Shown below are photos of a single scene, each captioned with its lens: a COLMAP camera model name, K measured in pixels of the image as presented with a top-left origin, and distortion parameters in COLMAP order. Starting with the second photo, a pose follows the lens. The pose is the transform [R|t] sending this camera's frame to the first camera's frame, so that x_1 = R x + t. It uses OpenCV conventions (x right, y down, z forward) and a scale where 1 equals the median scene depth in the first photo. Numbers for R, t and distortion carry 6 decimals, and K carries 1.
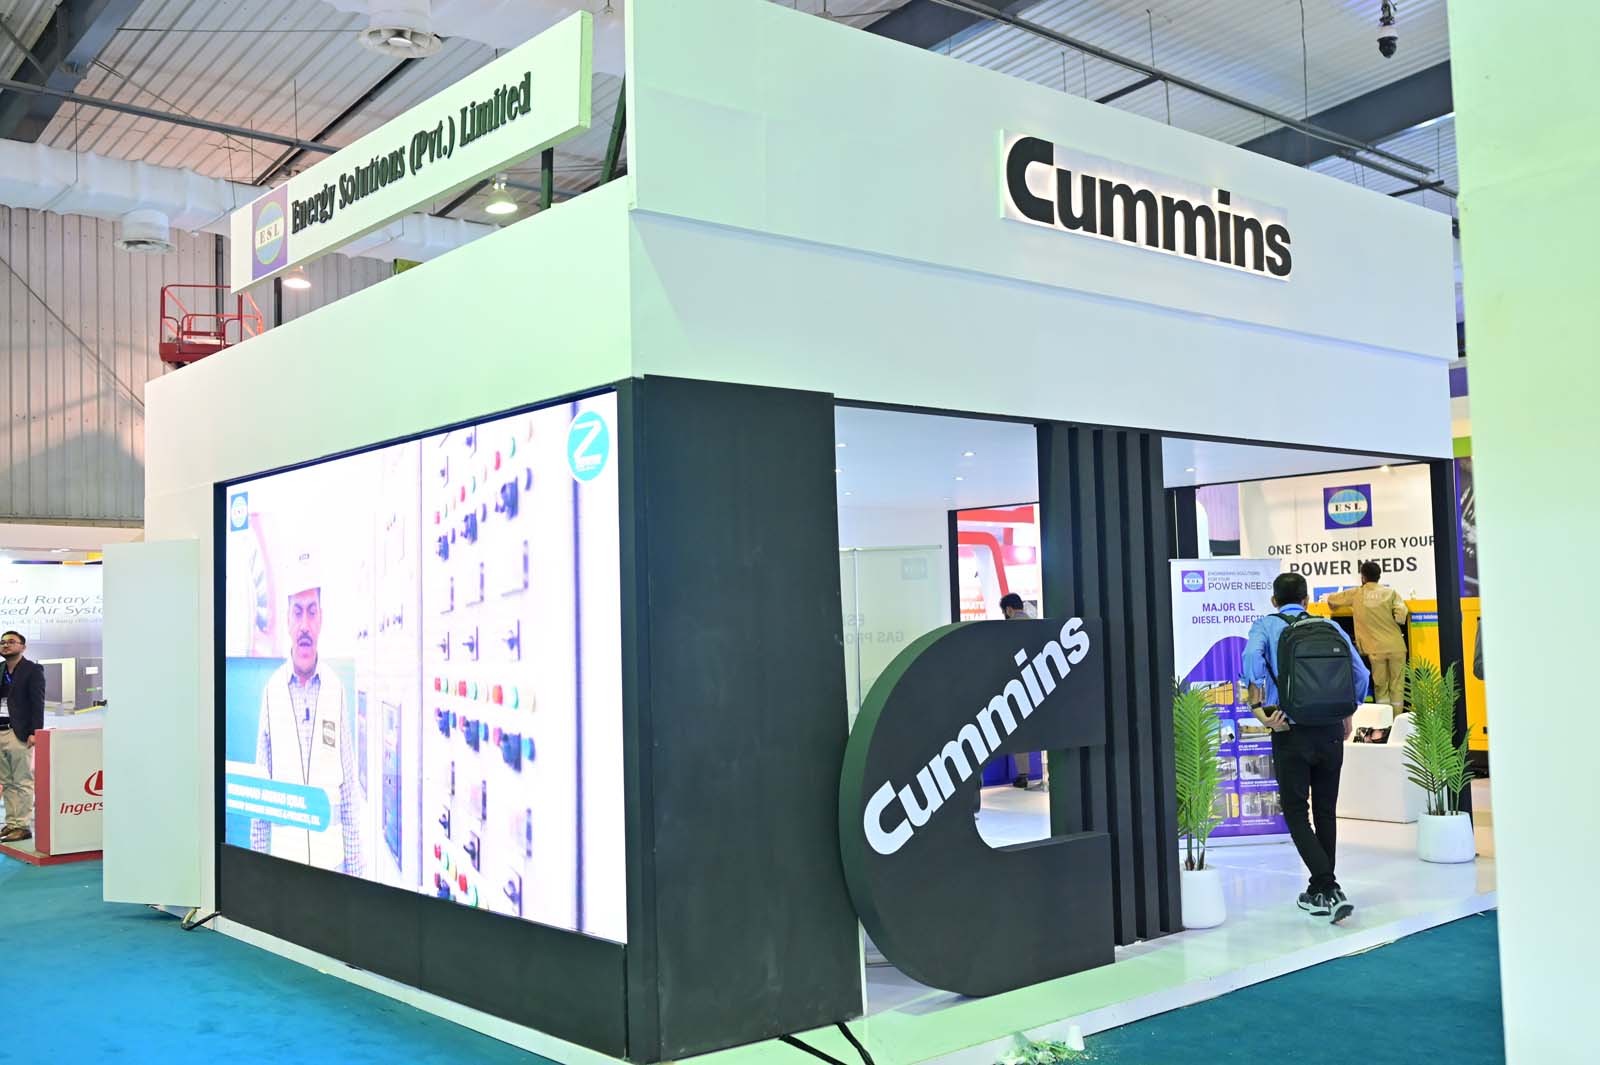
lens RADIAL K [[1506.2, 0, 803.8], [0, 1506.2, 528.9], [0, 0, 1]] dist [-0.002014, -0.001488]
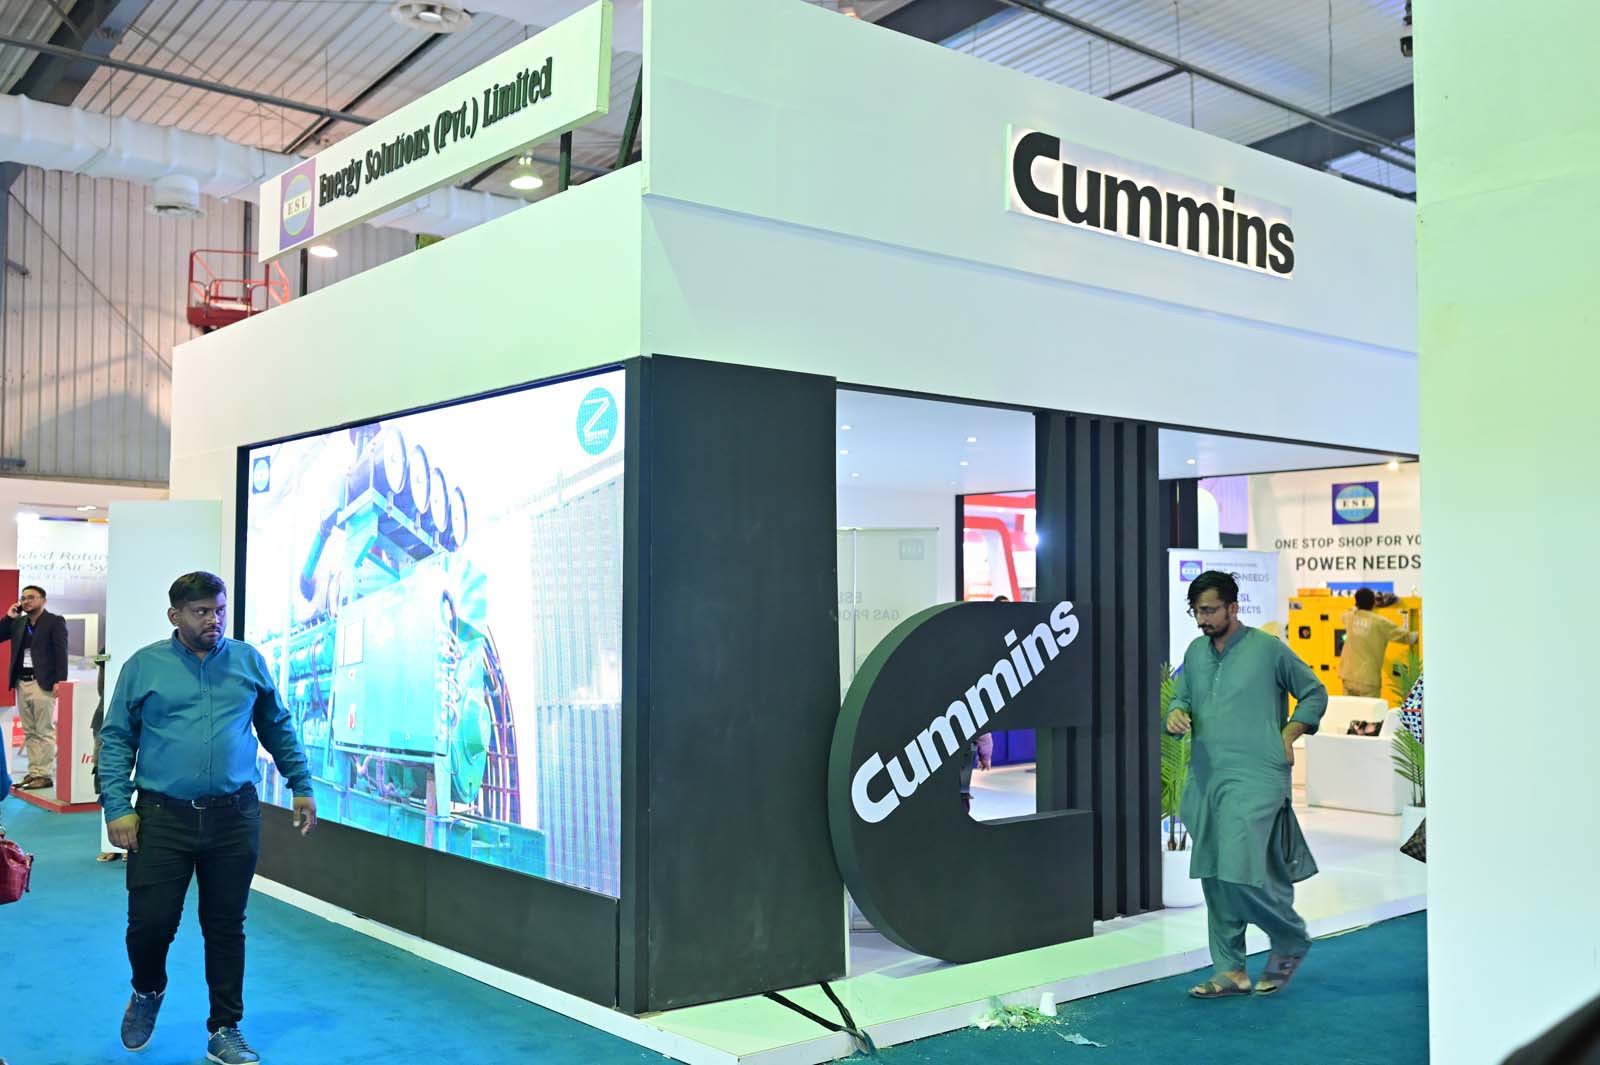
lens RADIAL K [[1507.0, 0, 800.0], [0, 1507.0, 532.5], [0, 0, 1]] dist [-0.003445, 0.000526]
pose [[0.999445, 0.030024, -0.014456, 0.009811], [-0.029801, 0.999437, 0.015437, 0.001030], [0.014911, -0.014998, 0.999776, -0.026416]]
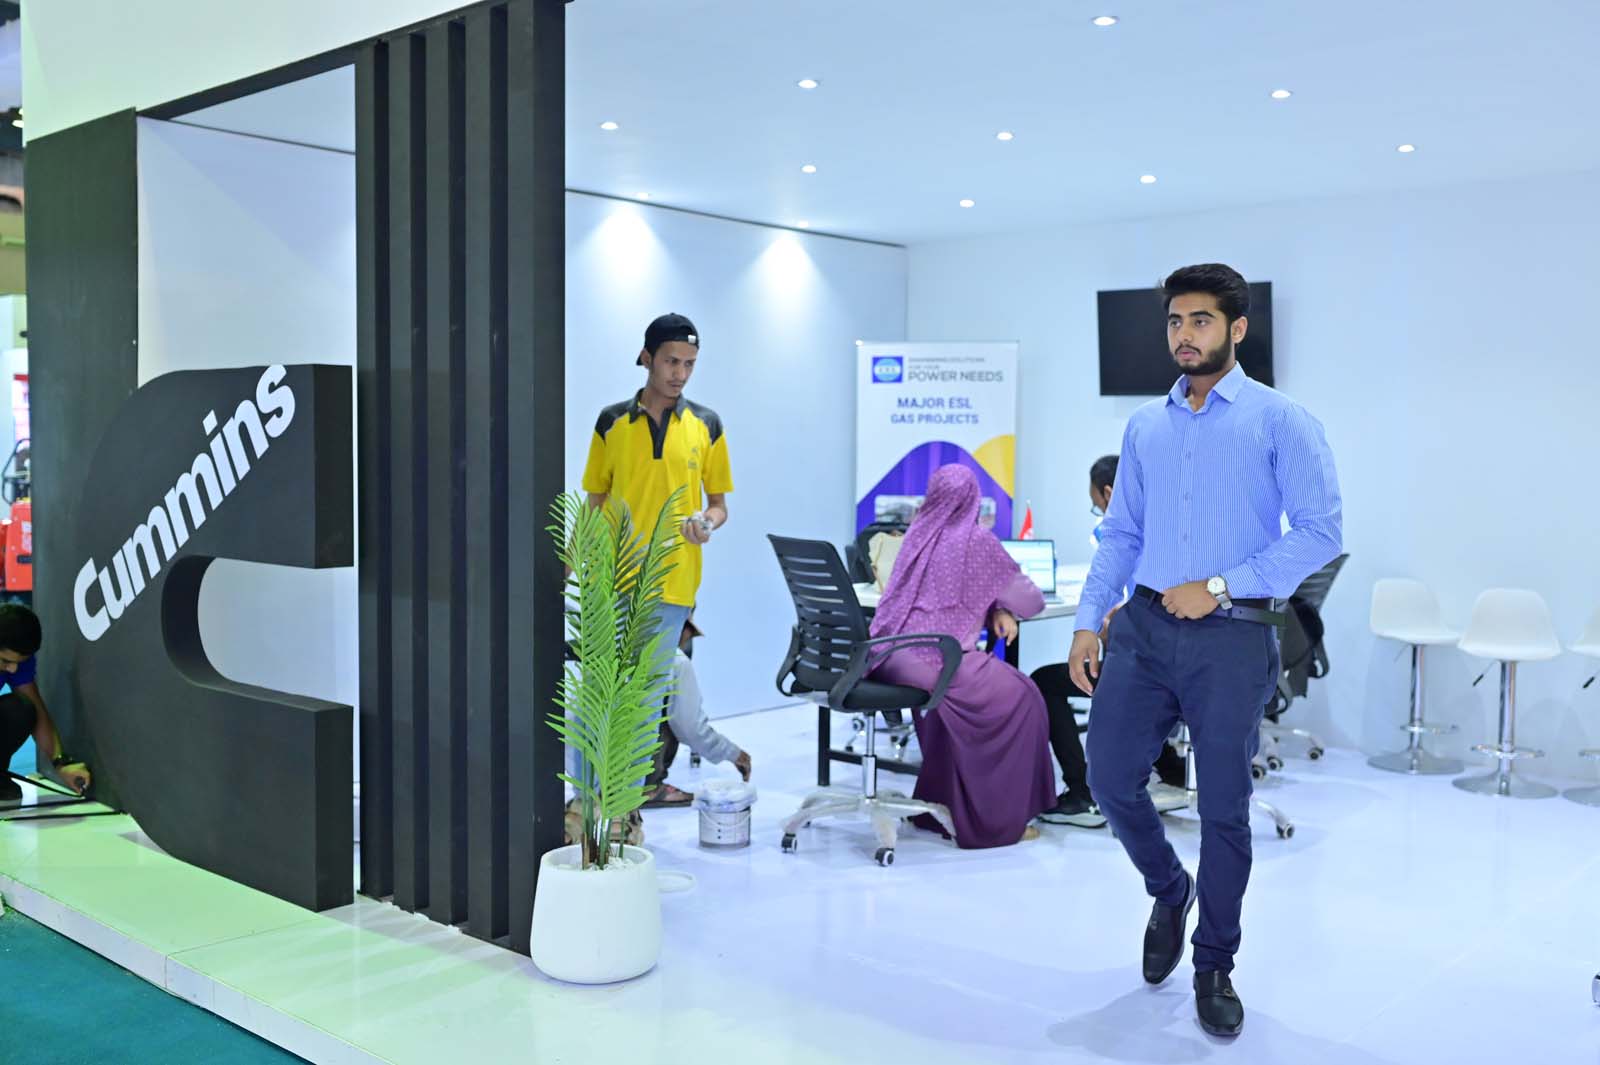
lens RADIAL K [[1507.0, 0, 800.0], [0, 1507.0, 532.5], [0, 0, 1]] dist [-0.003445, 0.000526]
pose [[0.140978, 0.083269, -0.986505, 0.692563], [0.049049, 0.994645, 0.090965, 0.067283], [0.988797, -0.061211, 0.136139, 0.921226]]
